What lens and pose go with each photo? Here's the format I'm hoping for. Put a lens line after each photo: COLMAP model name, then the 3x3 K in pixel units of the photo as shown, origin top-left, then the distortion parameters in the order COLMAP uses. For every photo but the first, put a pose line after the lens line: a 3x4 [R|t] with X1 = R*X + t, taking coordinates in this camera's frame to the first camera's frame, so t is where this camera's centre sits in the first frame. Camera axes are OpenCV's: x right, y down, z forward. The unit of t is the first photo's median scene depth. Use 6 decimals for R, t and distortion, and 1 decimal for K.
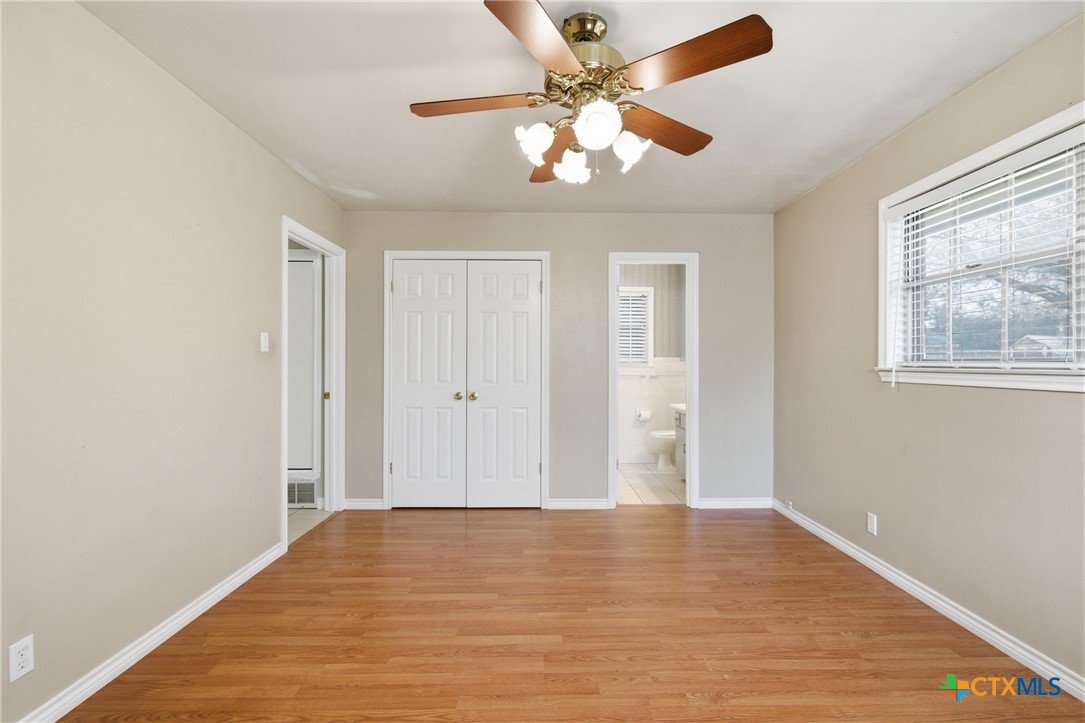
lens RADIAL K [[487.6, 0, 544.2], [0, 487.6, 360.5], [0, 0, 1]] dist [-0.006138, 0.000250]
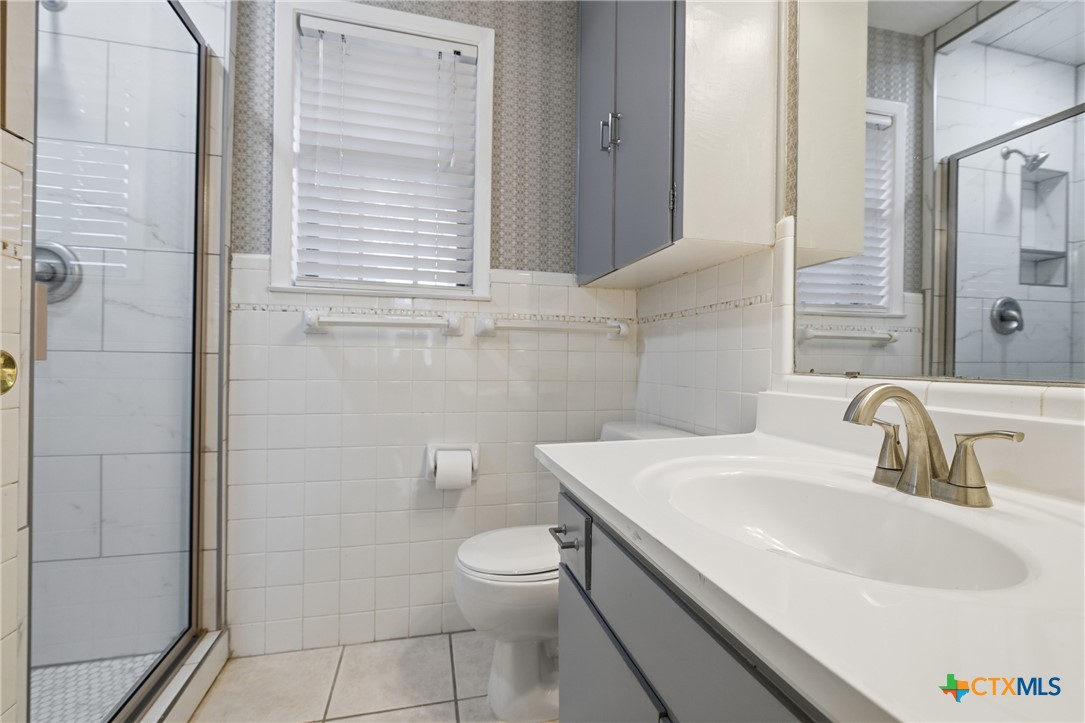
lens RADIAL K [[487.6, 0, 544.2], [0, 487.6, 362.3], [0, 0, 1]] dist [-0.006138, 0.000250]
pose [[0.971015, 0.015313, 0.238527, 0.186676], [-0.016629, 0.999856, 0.003506, 0.048507], [-0.238439, -0.007371, 0.971130, 0.707199]]
